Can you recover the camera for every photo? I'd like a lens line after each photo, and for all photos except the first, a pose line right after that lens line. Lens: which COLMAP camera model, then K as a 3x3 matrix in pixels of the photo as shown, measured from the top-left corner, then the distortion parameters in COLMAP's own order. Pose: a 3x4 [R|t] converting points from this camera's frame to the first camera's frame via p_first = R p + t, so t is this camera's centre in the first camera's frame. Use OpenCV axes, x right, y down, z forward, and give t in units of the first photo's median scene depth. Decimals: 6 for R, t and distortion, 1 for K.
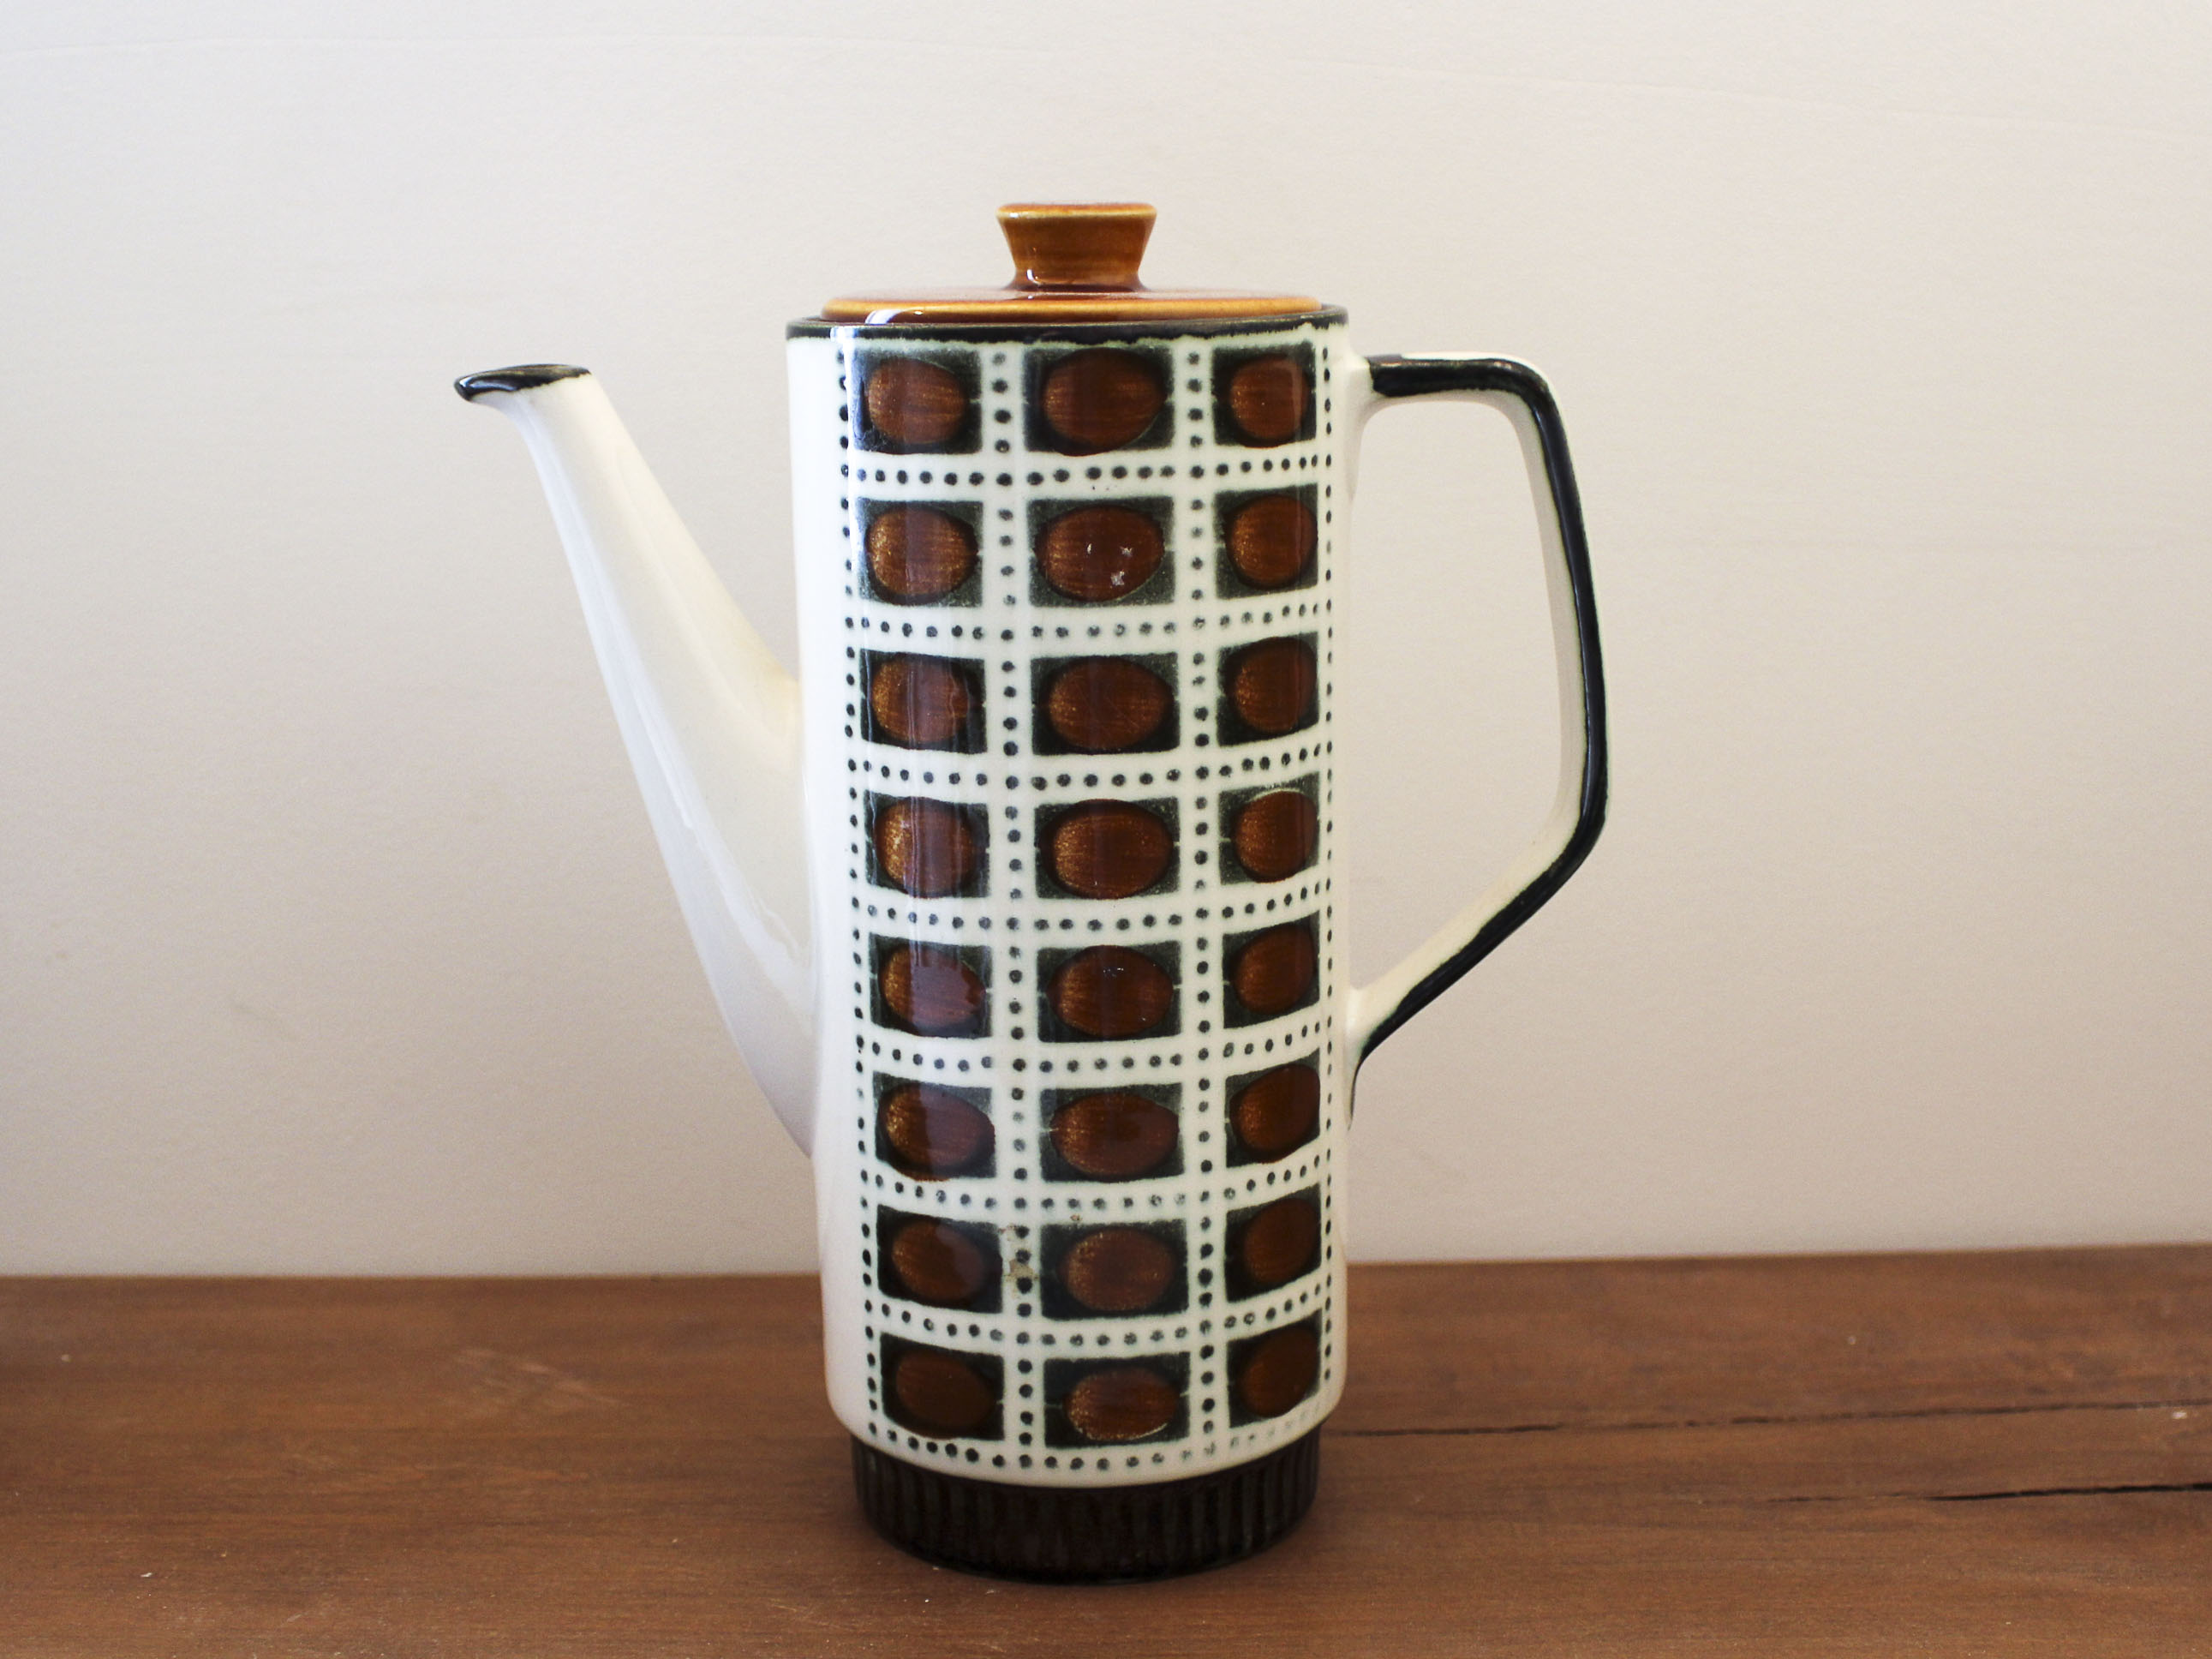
lens RADIAL K [[3347.5, 0, 1121.1], [0, 3347.5, 814.8], [0, 0, 1]] dist [-0.152781, 0.000000]
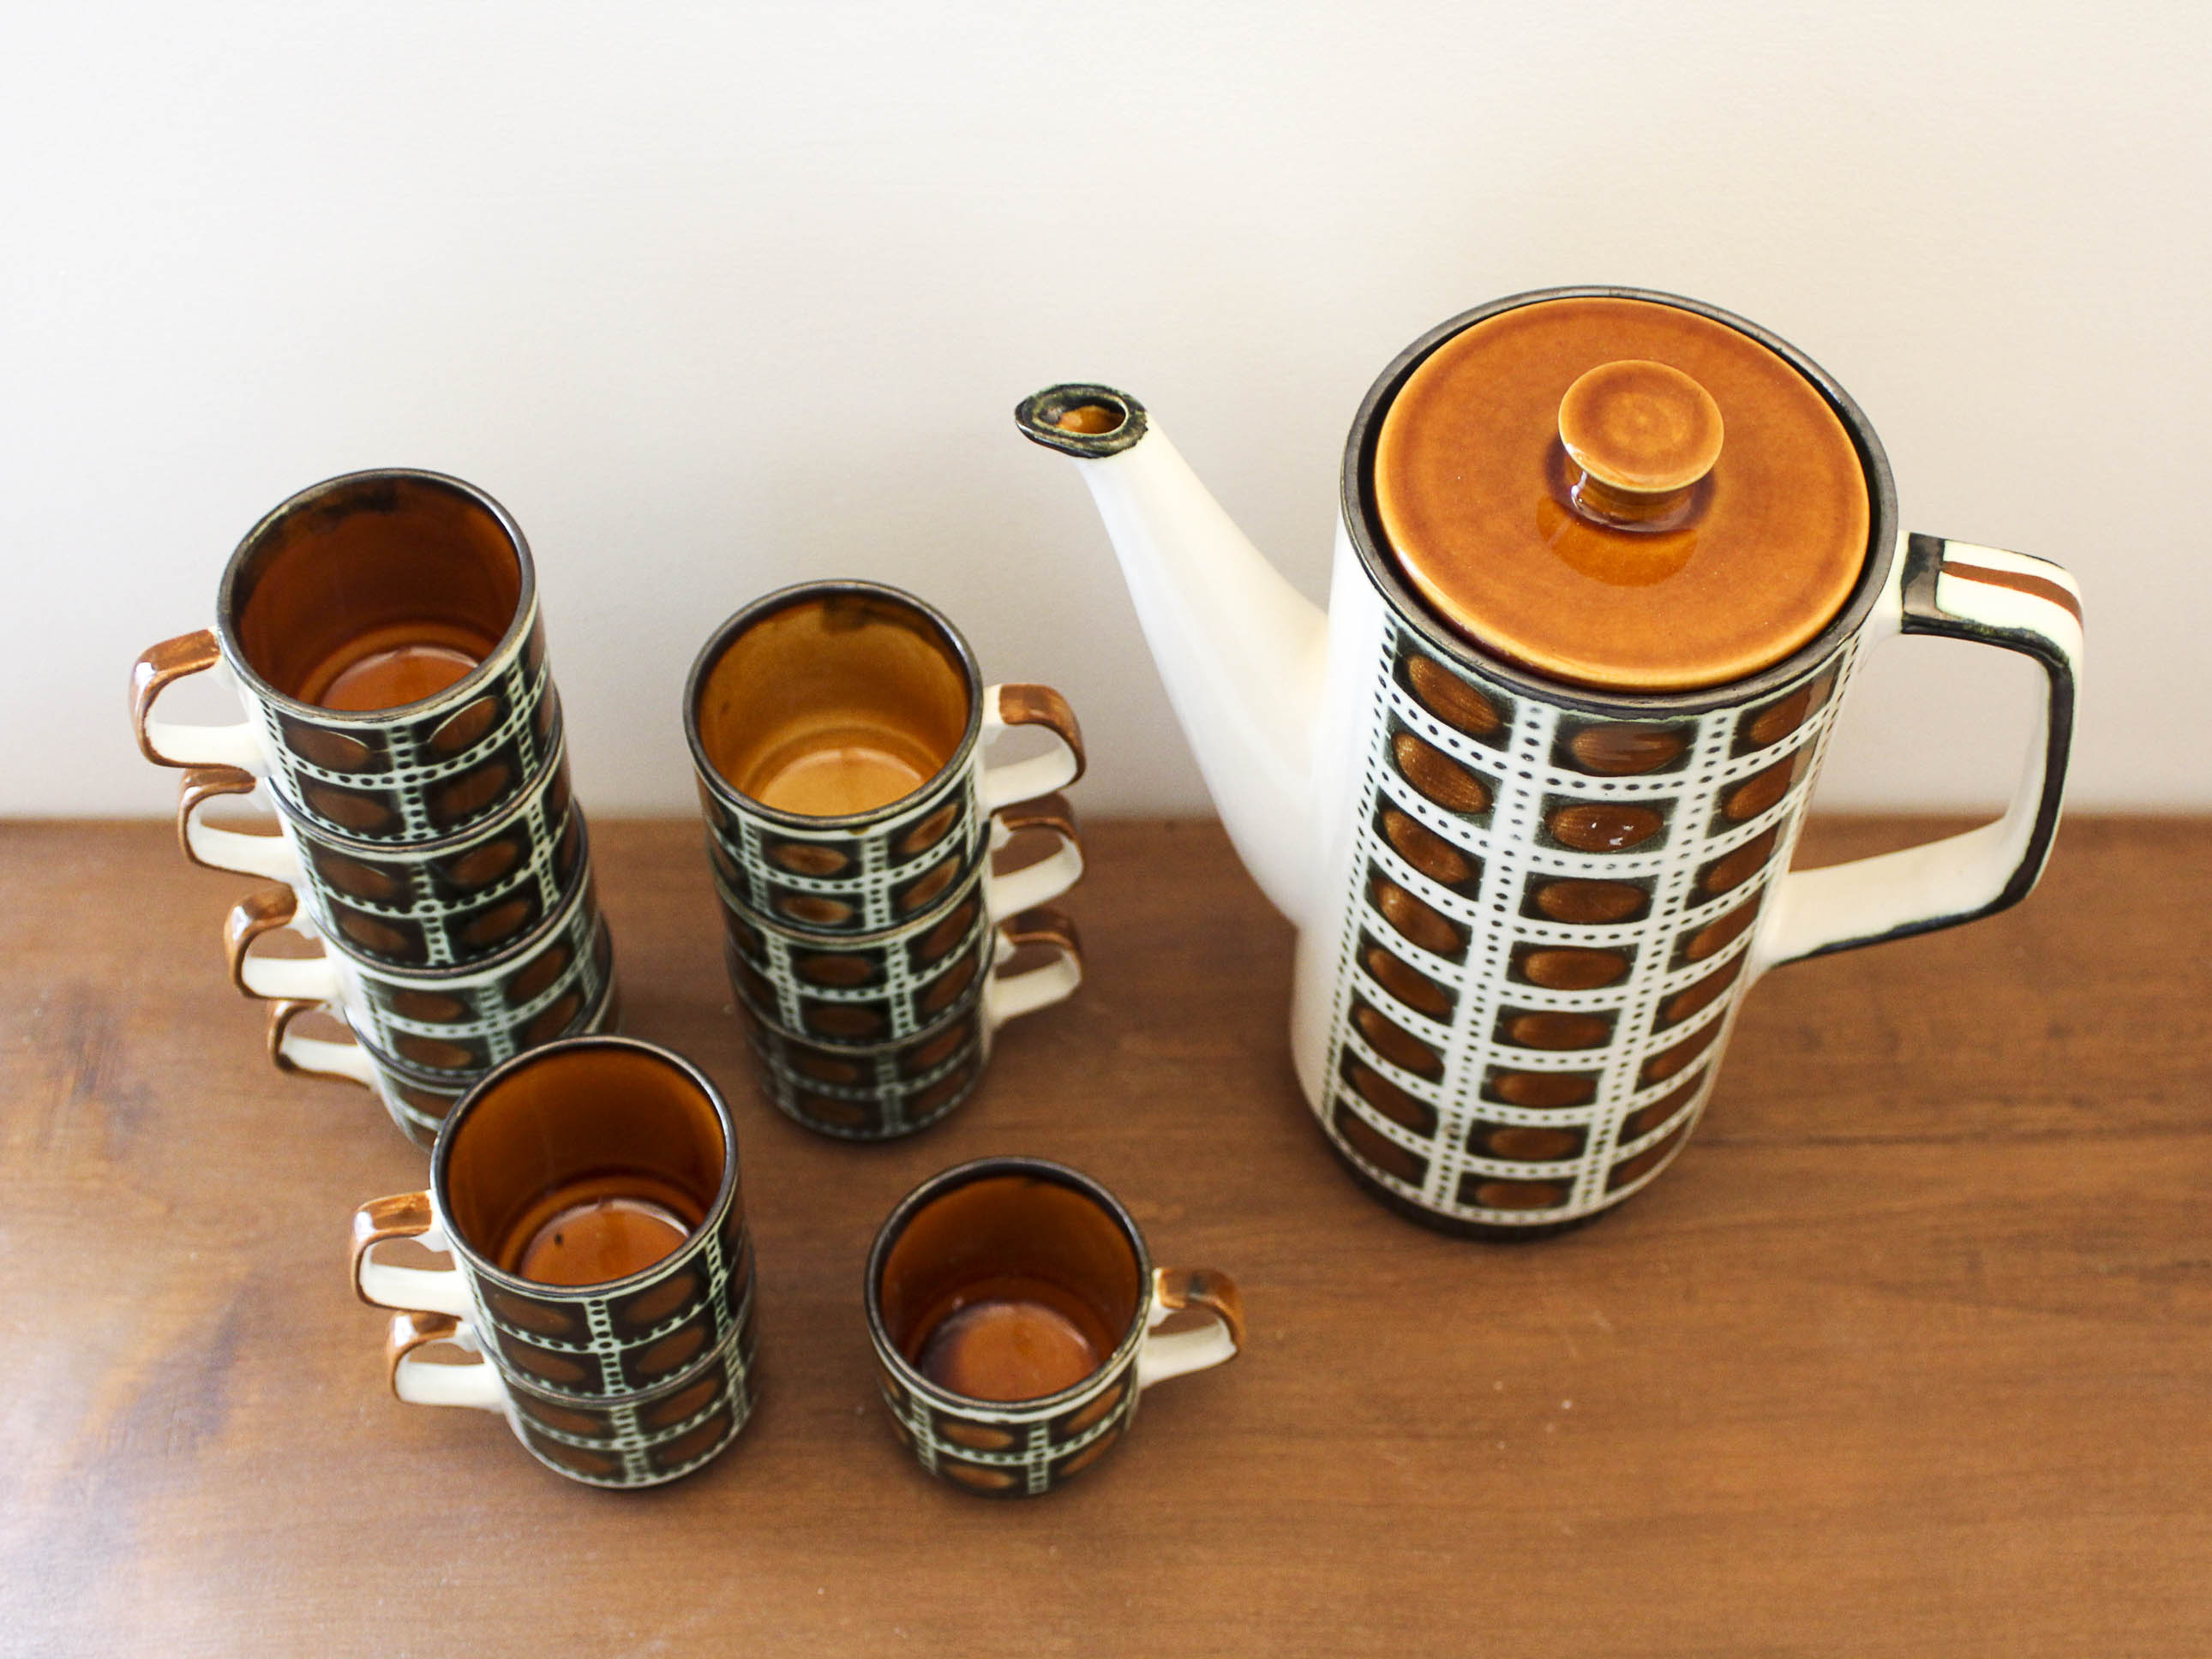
lens RADIAL K [[3159.0, 0, 1090.2], [0, 3159.0, 819.8], [0, 0, 1]] dist [-0.165569, 0.000000]
pose [[0.984823, 0.150970, -0.085628, -0.079657], [-0.045053, 0.698805, 0.713892, -0.767360], [0.167614, -0.699199, 0.695001, 0.248799]]
